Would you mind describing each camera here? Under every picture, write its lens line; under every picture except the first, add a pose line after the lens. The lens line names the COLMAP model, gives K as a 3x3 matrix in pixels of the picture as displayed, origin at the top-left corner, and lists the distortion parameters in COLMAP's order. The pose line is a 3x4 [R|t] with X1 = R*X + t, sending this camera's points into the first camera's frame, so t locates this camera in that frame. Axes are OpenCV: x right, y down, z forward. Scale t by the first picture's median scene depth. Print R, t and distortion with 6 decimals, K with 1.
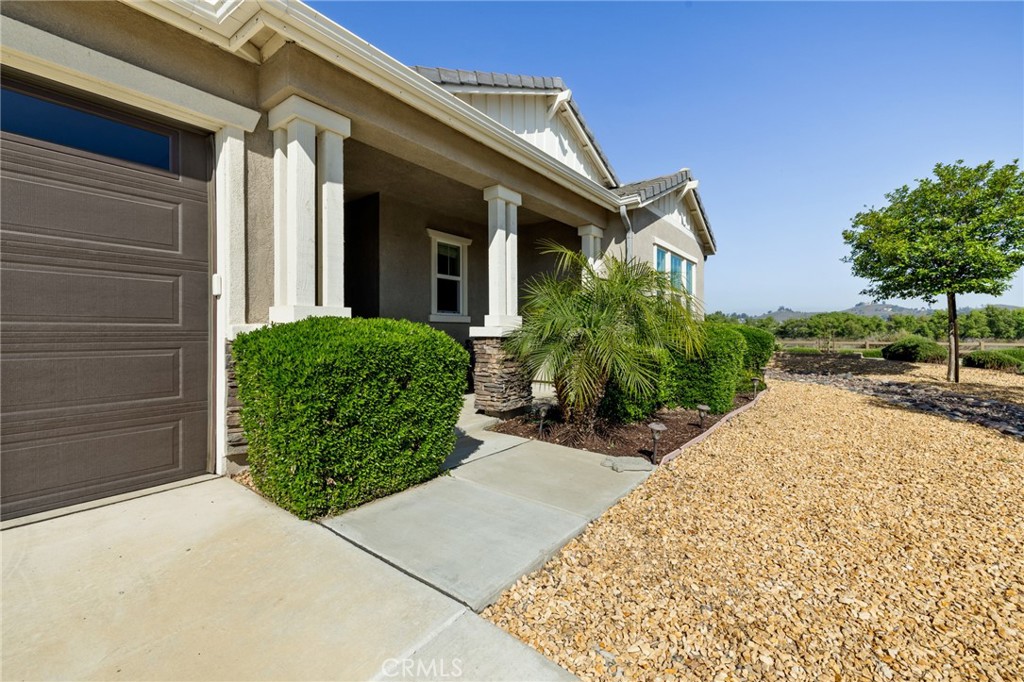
lens RADIAL K [[452.2, 0, 521.6], [0, 452.2, 326.1], [0, 0, 1]] dist [0.002862, 0.000132]
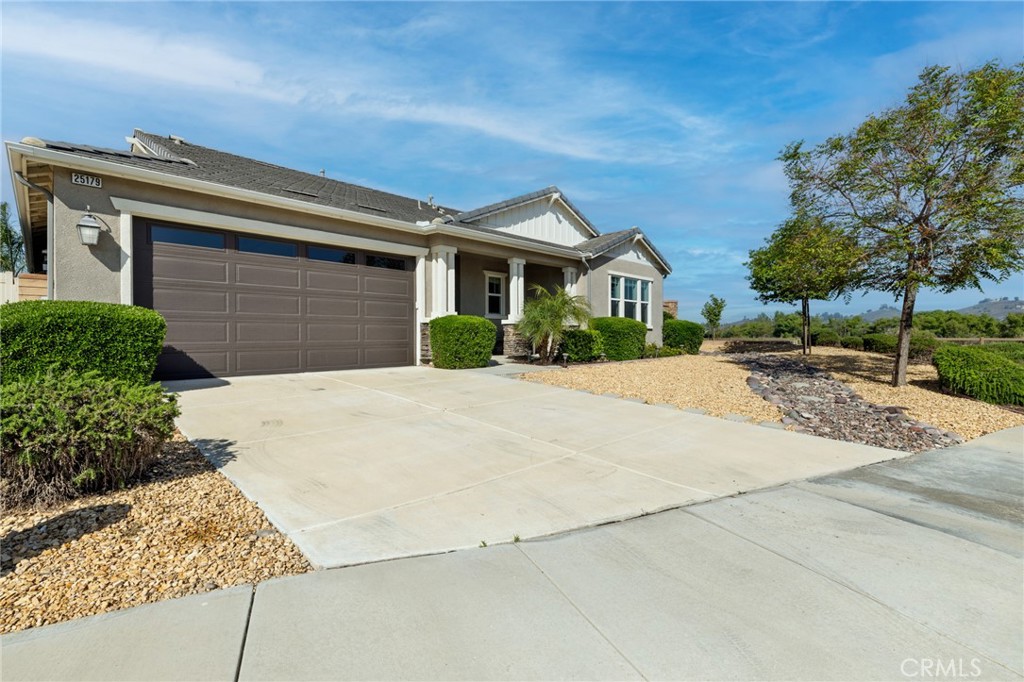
lens RADIAL K [[452.2, 0, 516.8], [0, 452.2, 330.2], [0, 0, 1]] dist [0.002862, 0.000132]
pose [[0.990907, -0.000530, -0.134548, 0.264207], [0.001382, 0.999980, 0.006245, 0.039748], [0.134542, -0.006374, 0.990887, -1.228629]]
